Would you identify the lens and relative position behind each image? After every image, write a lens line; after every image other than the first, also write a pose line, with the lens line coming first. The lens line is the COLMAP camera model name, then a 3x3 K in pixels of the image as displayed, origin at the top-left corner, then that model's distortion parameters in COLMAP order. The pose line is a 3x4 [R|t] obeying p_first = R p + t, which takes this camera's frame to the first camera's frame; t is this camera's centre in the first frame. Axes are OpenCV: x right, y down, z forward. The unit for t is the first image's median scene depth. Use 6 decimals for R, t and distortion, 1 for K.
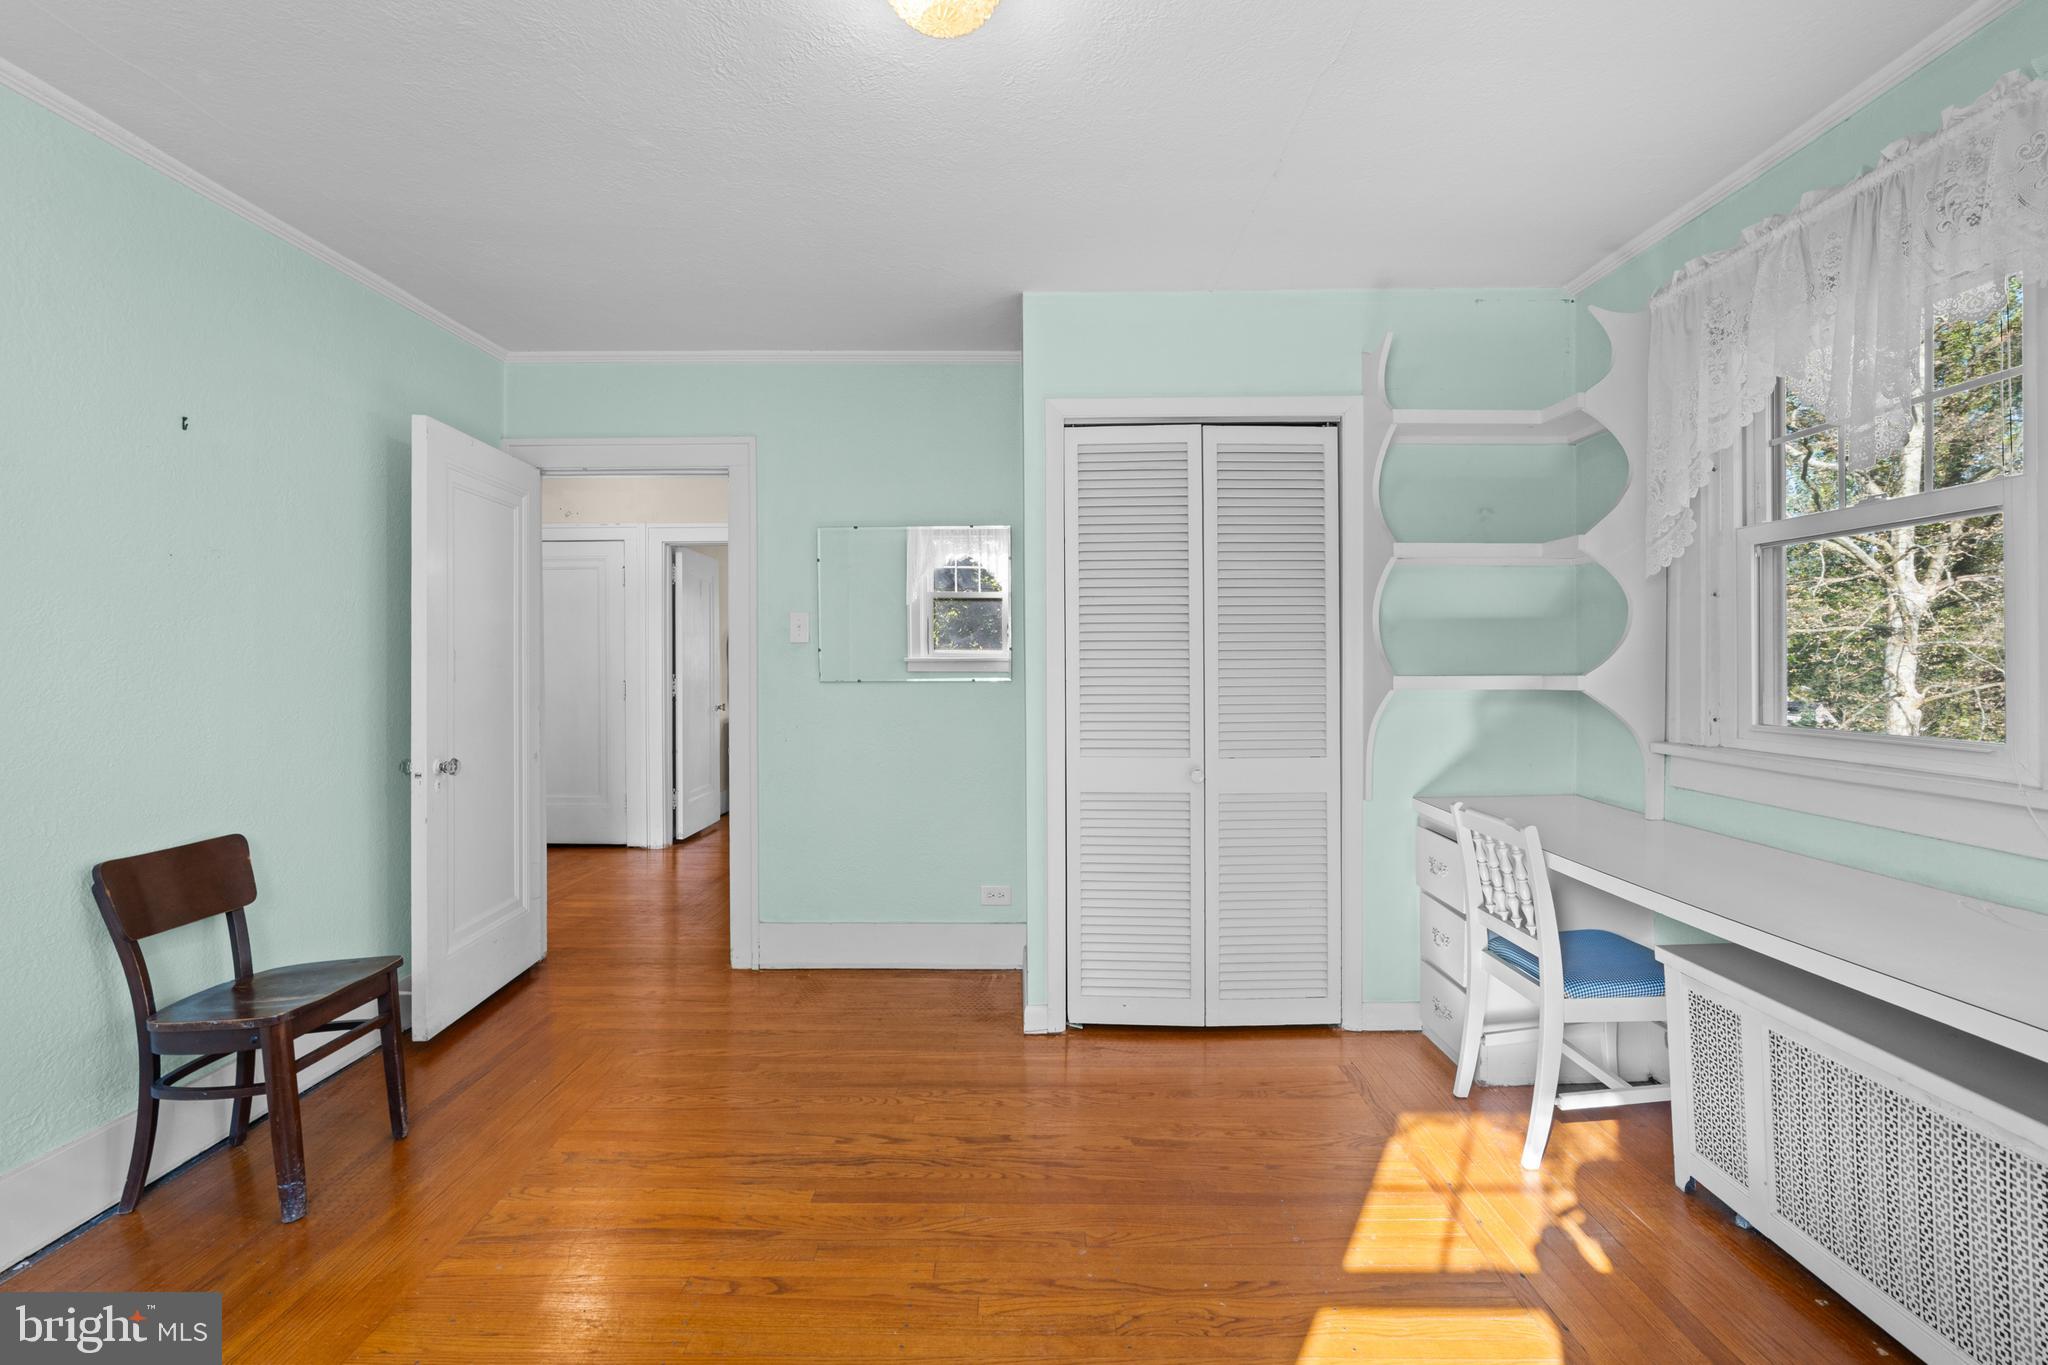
lens RADIAL K [[926.8, 0, 1029.7], [0, 926.8, 673.6], [0, 0, 1]] dist [-0.021621, 0.000228]
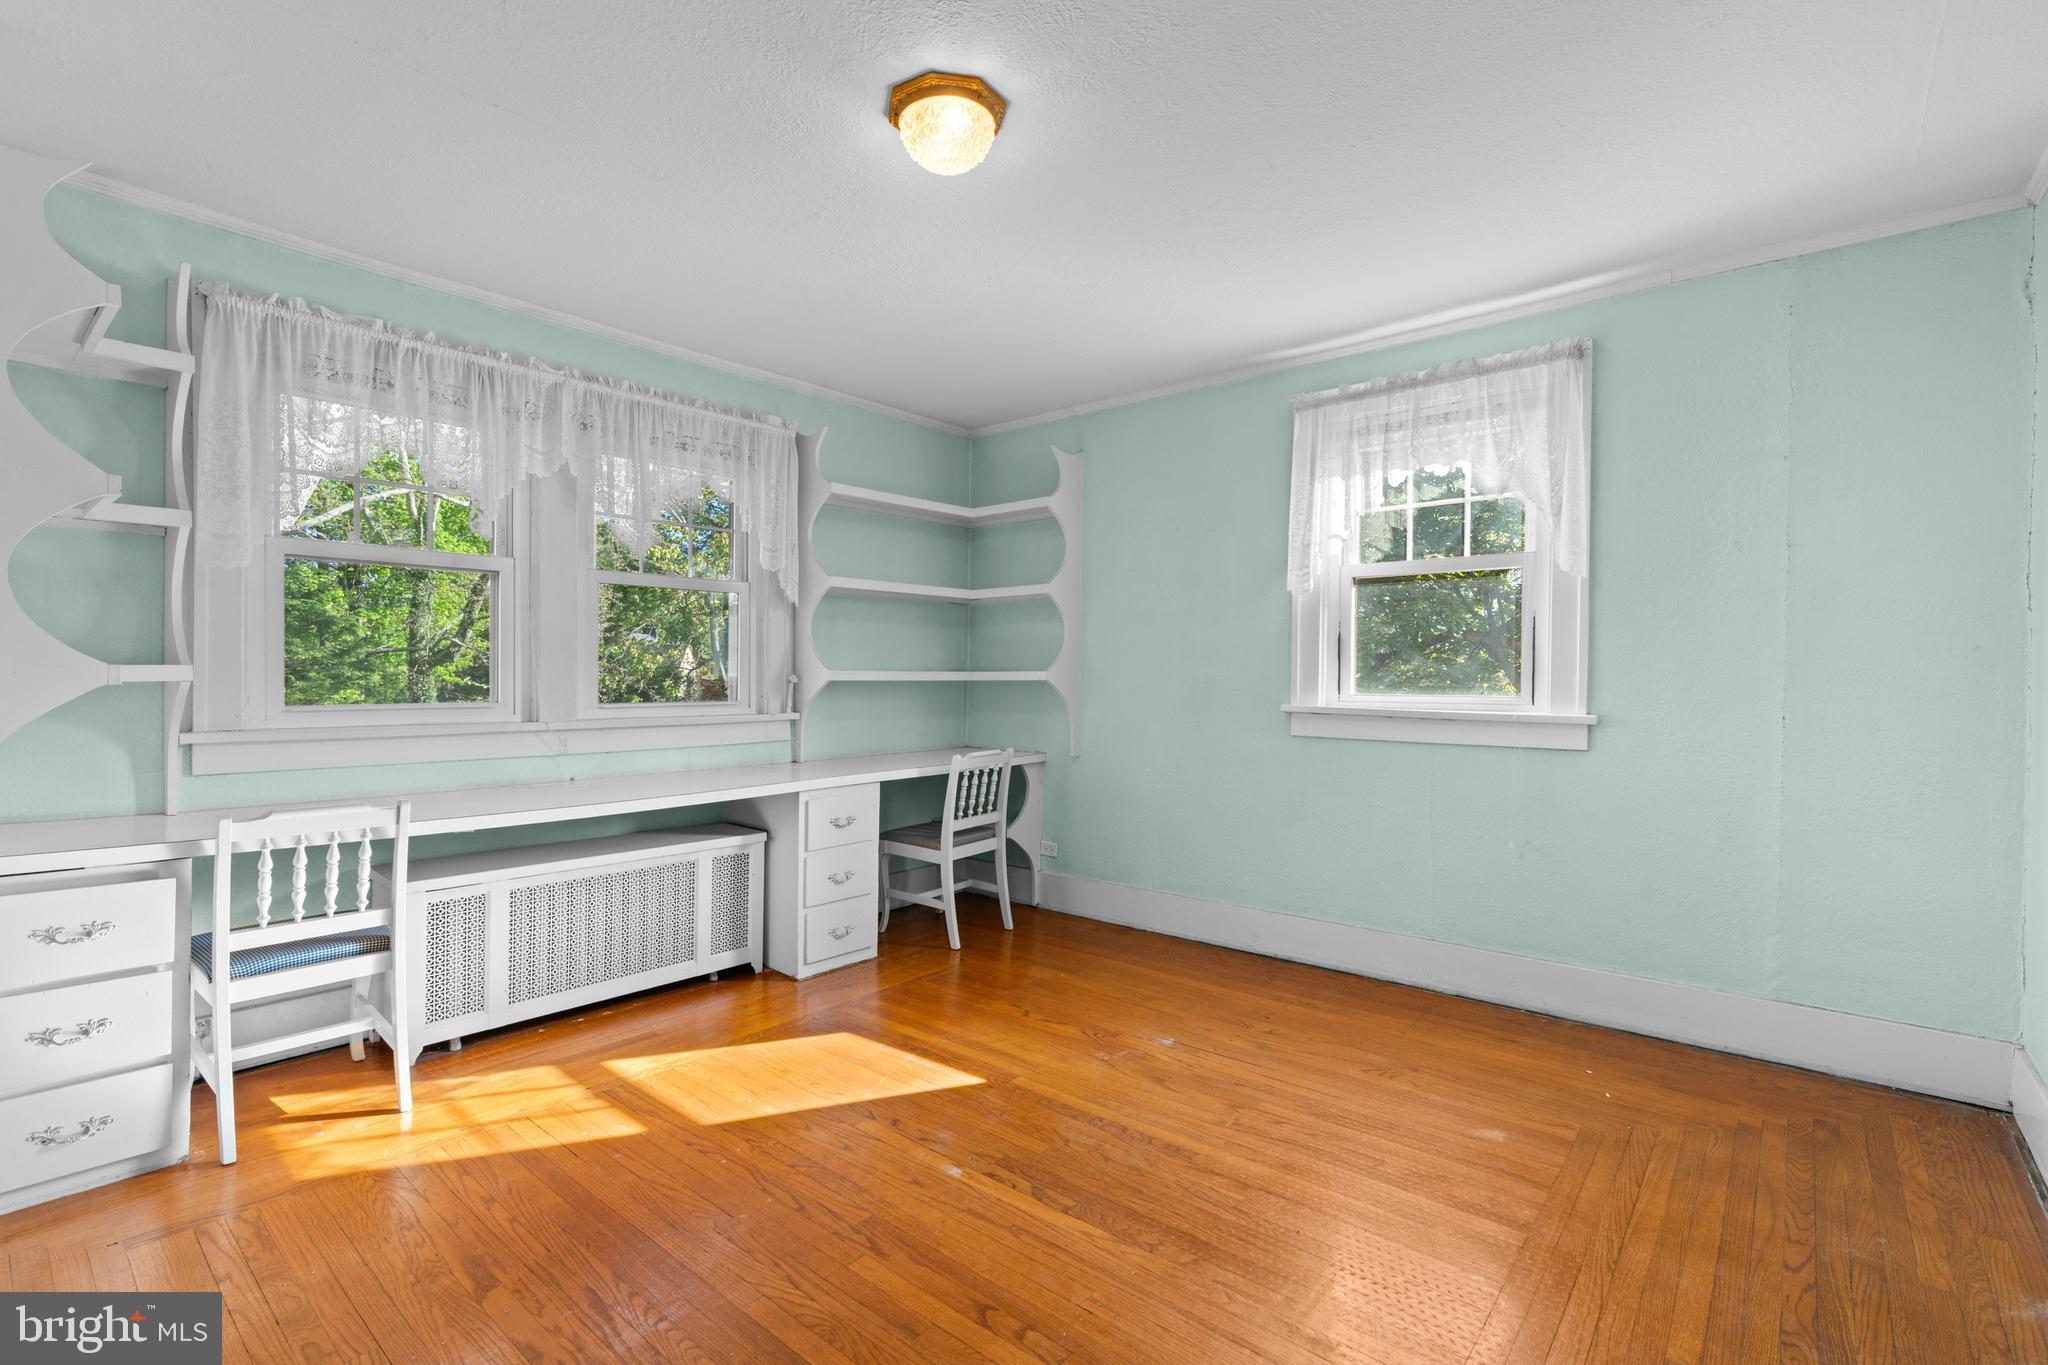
lens RADIAL K [[926.8, 0, 1029.7], [0, 926.8, 673.6], [0, 0, 1]] dist [-0.021621, 0.000228]
pose [[-0.773255, -0.002962, 0.634088, -0.843587], [-0.000173, 0.999990, 0.004460, 0.009996], [-0.634095, 0.003339, -0.773248, 1.583311]]
